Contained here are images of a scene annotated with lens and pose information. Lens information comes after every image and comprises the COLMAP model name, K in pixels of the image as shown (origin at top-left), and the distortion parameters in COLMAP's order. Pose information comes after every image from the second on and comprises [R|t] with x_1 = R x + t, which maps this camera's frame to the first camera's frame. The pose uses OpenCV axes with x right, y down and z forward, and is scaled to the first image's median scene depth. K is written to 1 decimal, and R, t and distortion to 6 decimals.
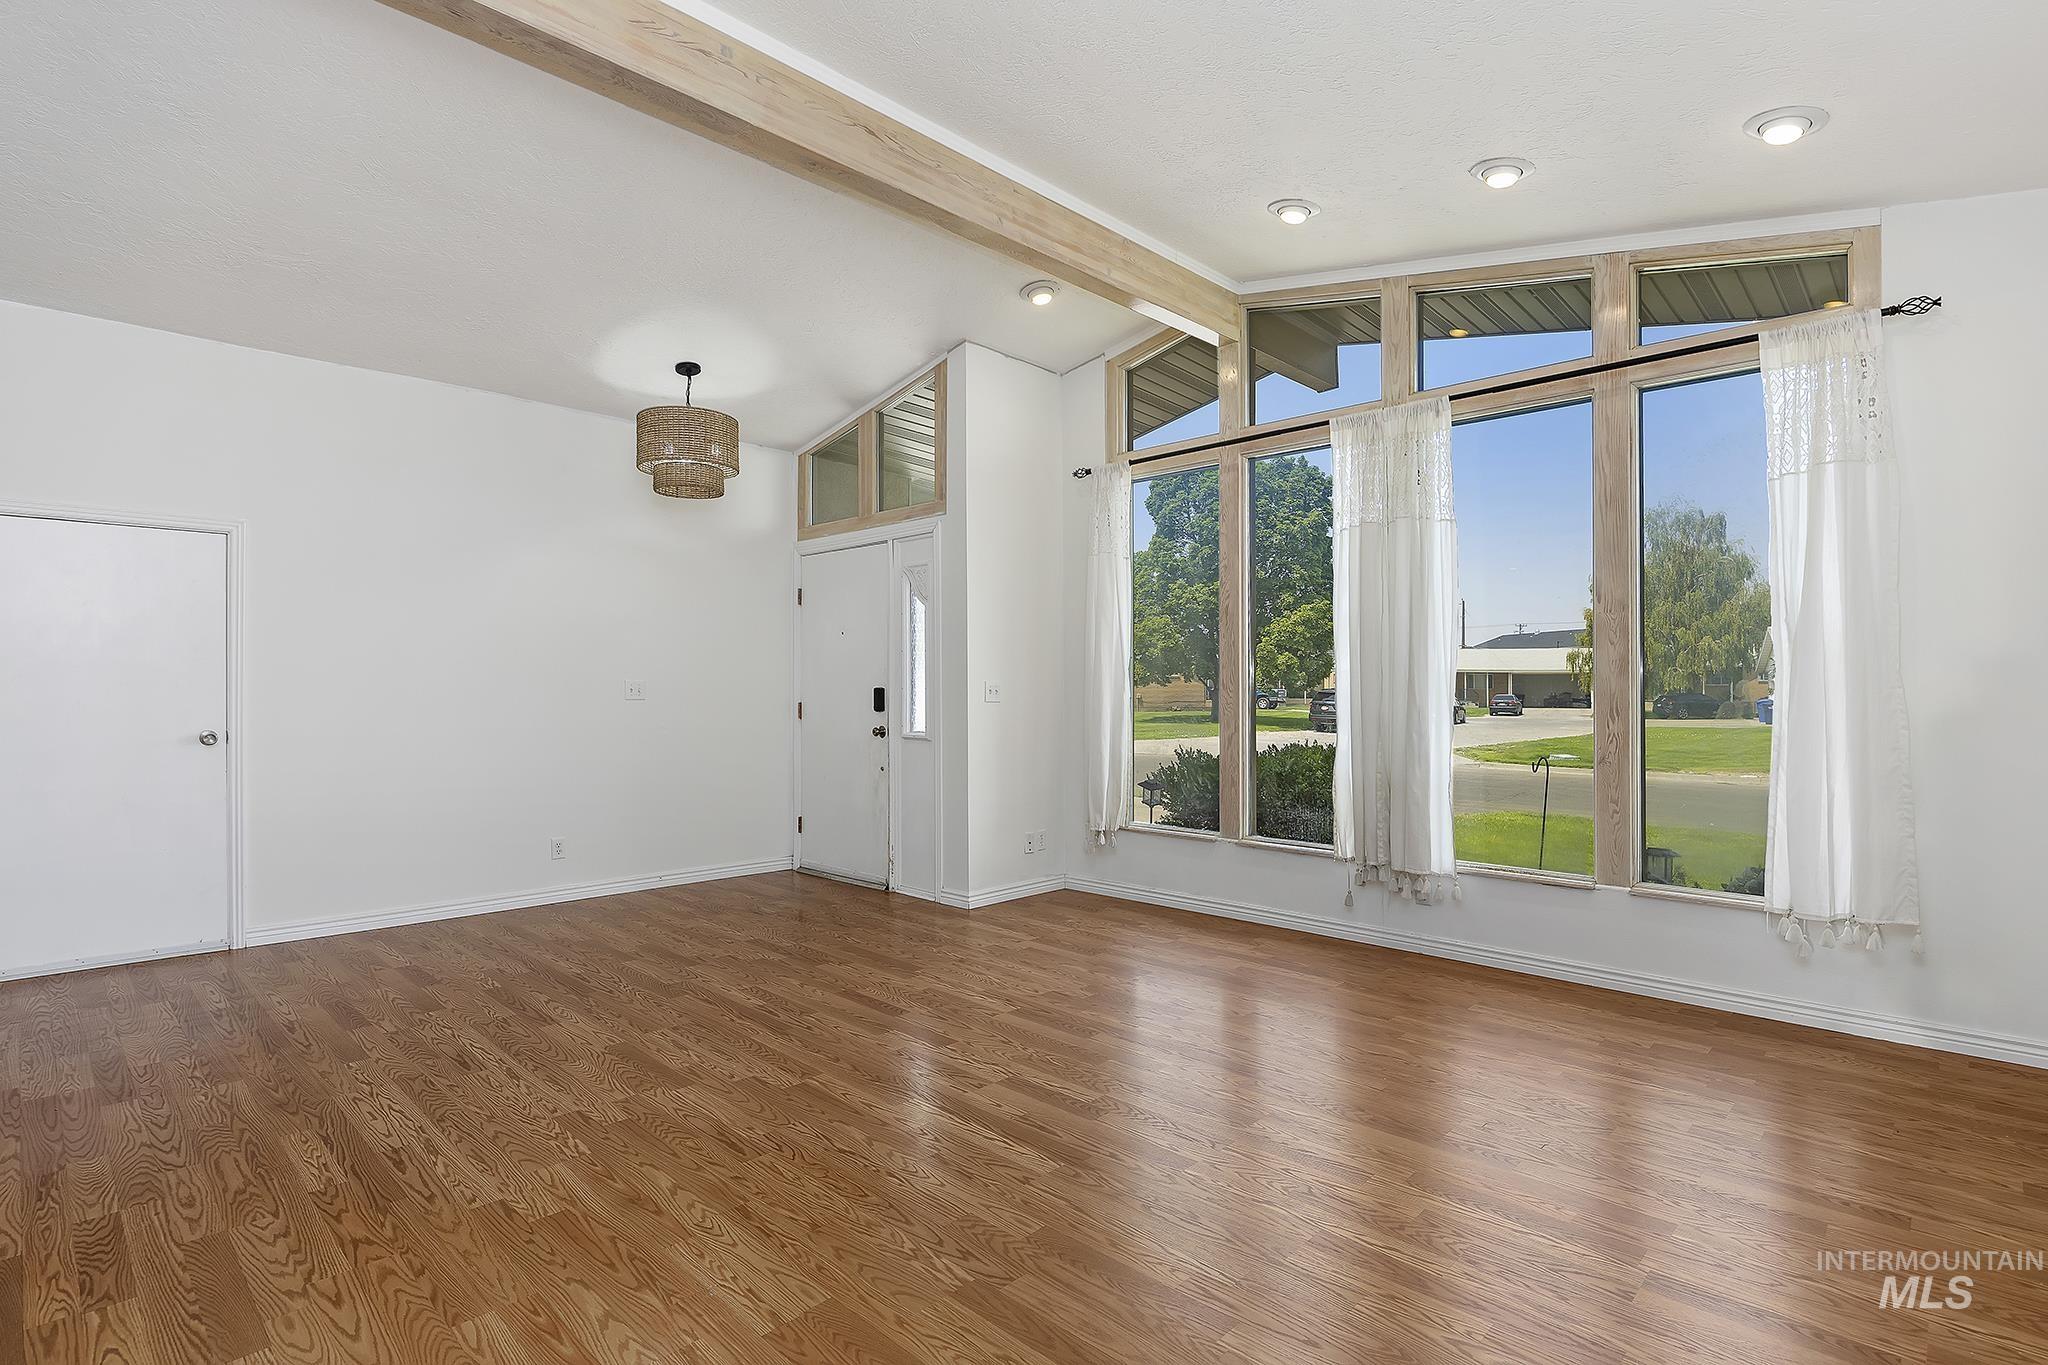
lens RADIAL K [[983.2, 0, 1025.0], [0, 983.2, 674.8], [0, 0, 1]] dist [-0.011966, 0.000238]
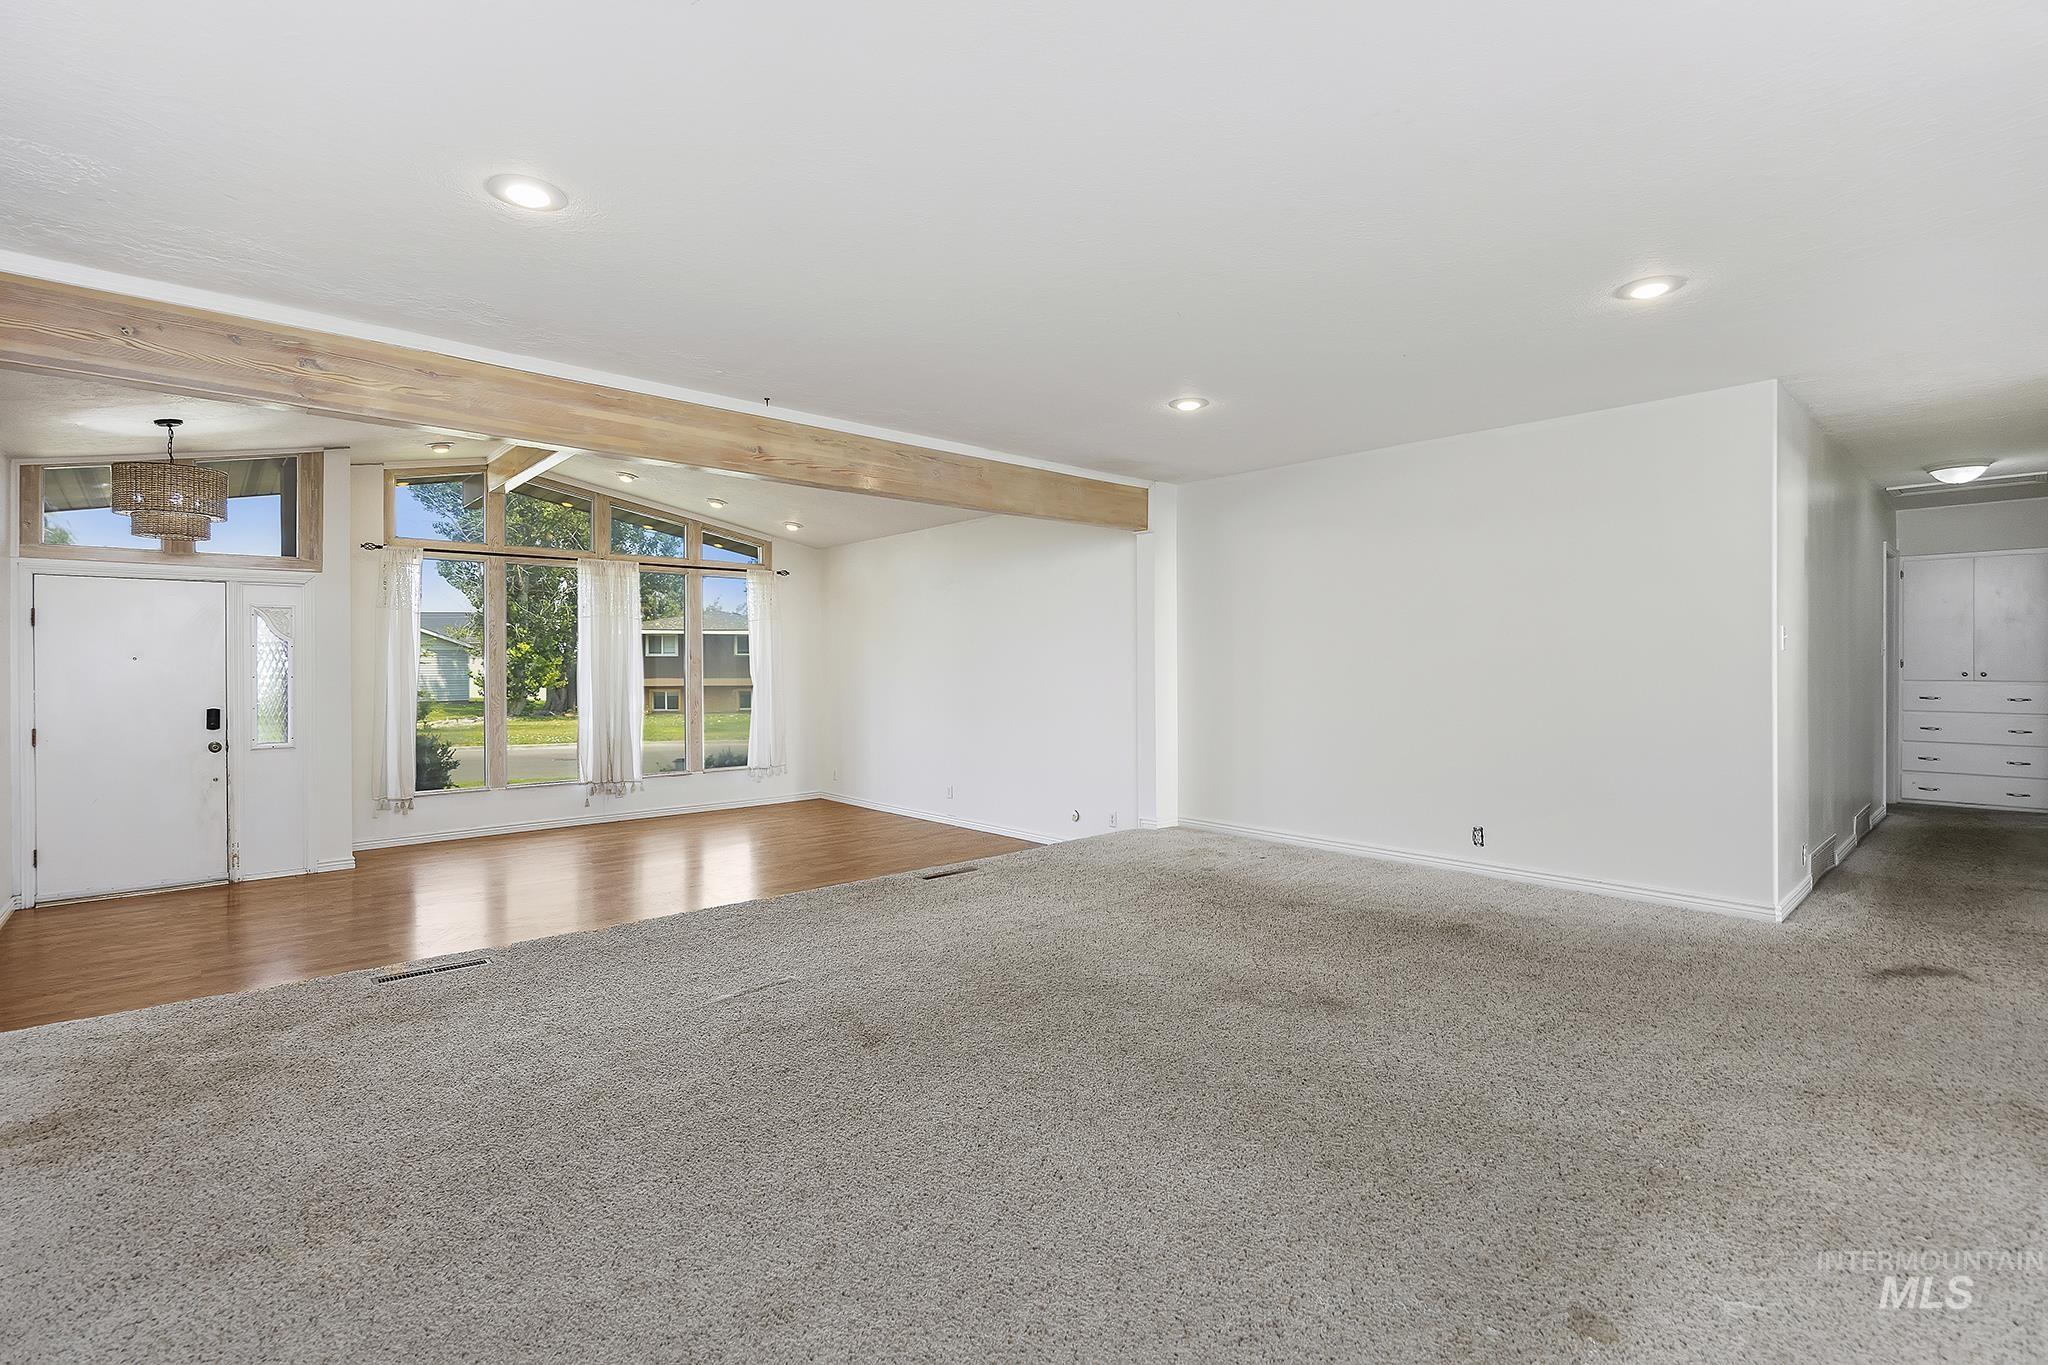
lens RADIAL K [[932.1, 0, 1031.2], [0, 932.1, 692.1], [0, 0, 1]] dist [-0.008699, -0.001294]
pose [[0.071878, -0.030980, 0.996932, -1.687795], [-0.009624, 0.999449, 0.031752, -0.072574], [-0.997367, -0.011877, 0.071540, -0.034778]]
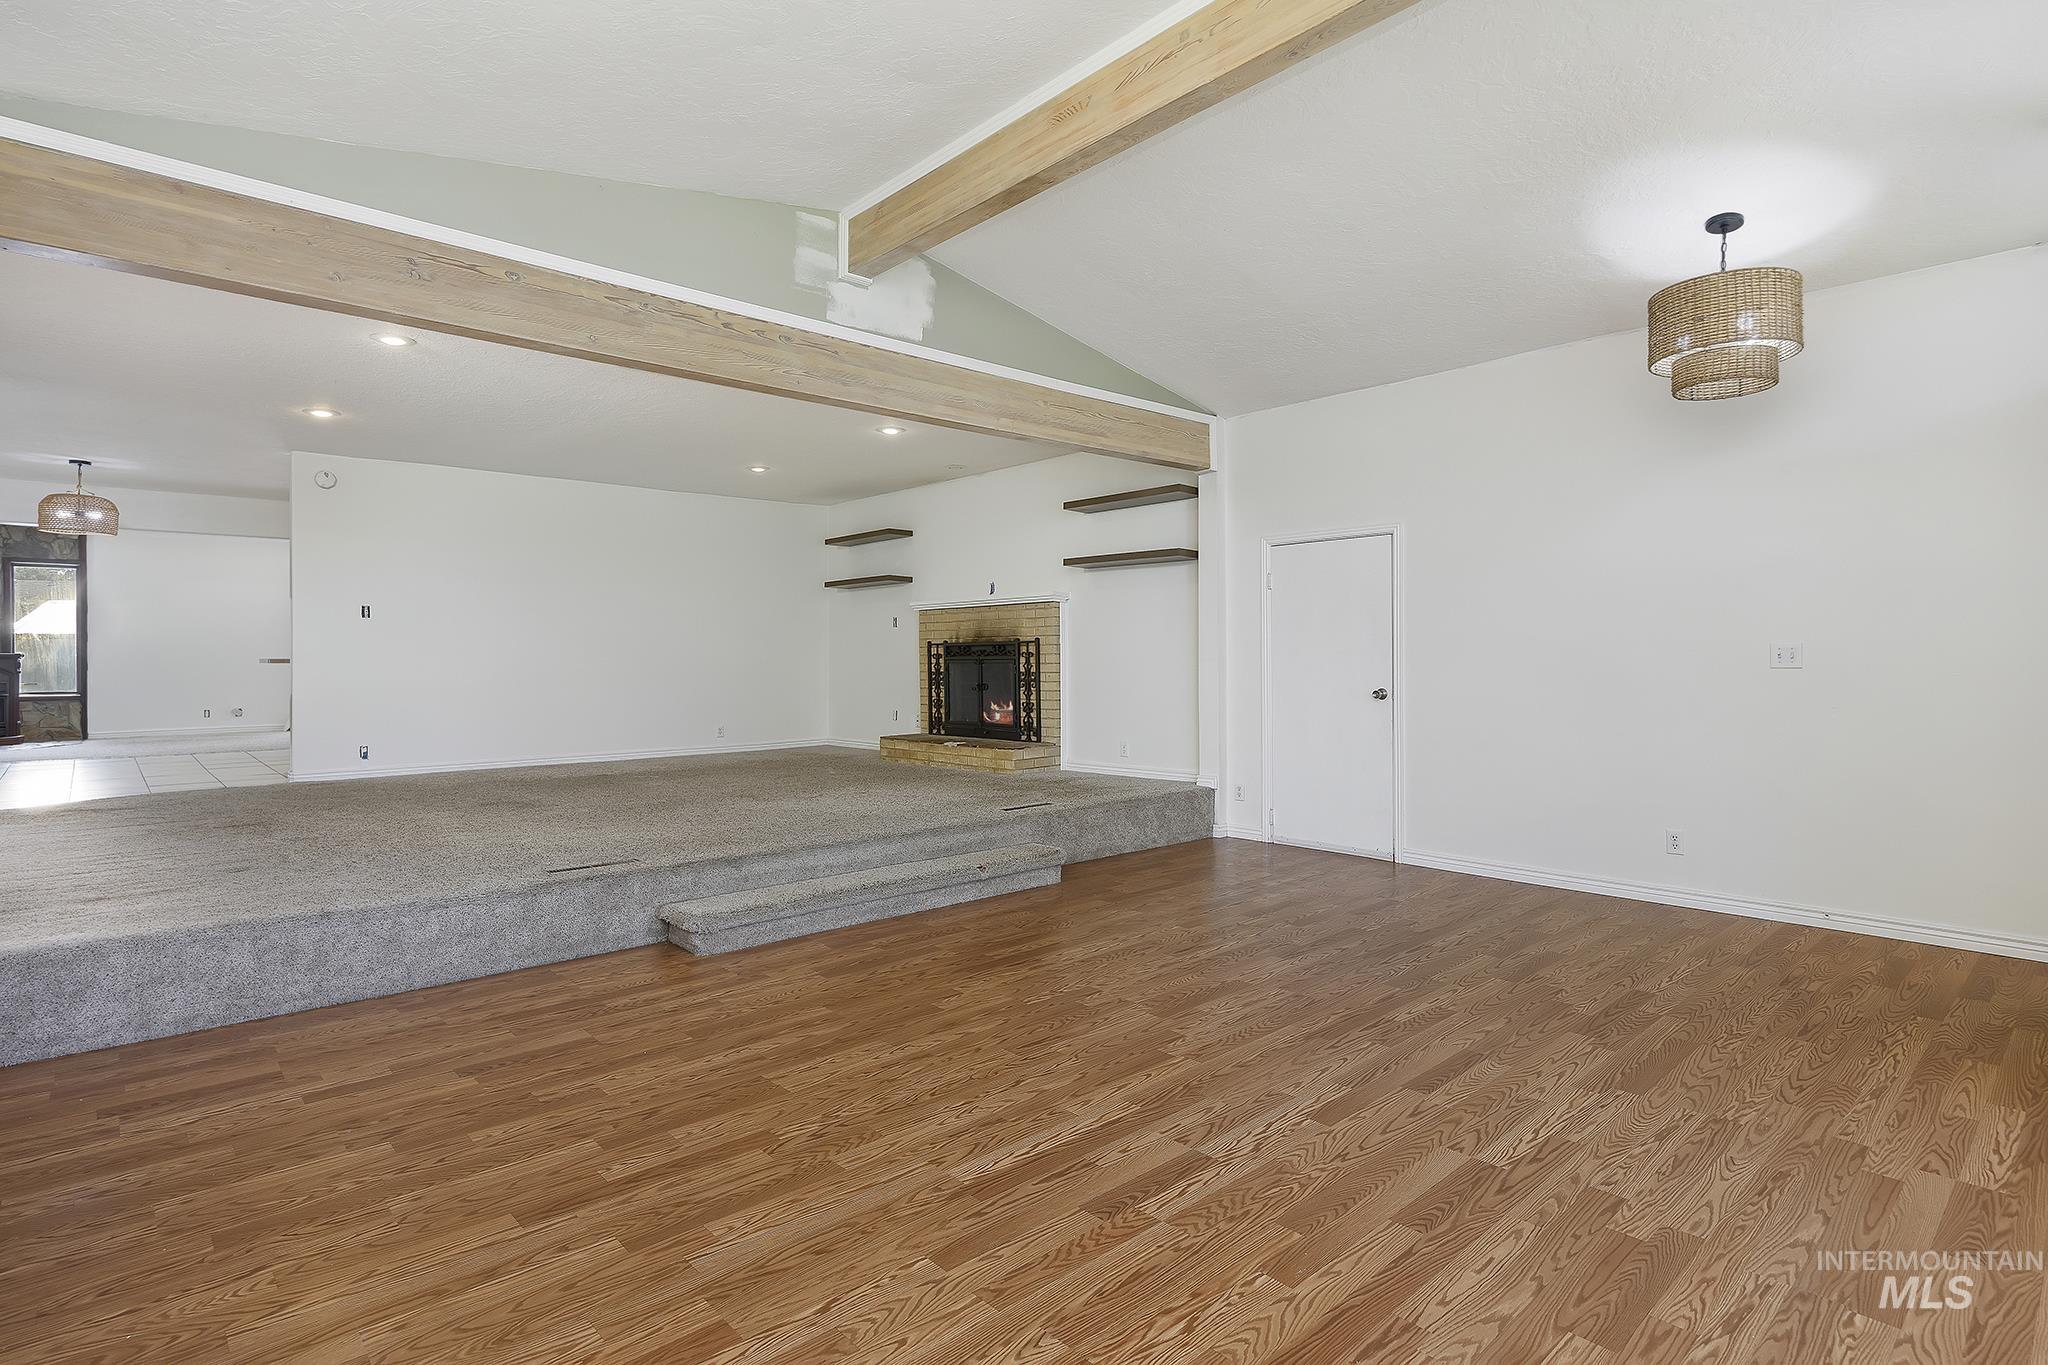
lens RADIAL K [[1020.8, 0, 1049.8], [0, 1020.8, 649.9], [0, 0, 1]] dist [-0.012076, 0.002064]
pose [[-0.040626, -0.011859, -0.999104, 0.577993], [0.017602, 0.999766, -0.012583, 0.016516], [0.999019, -0.018097, -0.040407, 0.672024]]
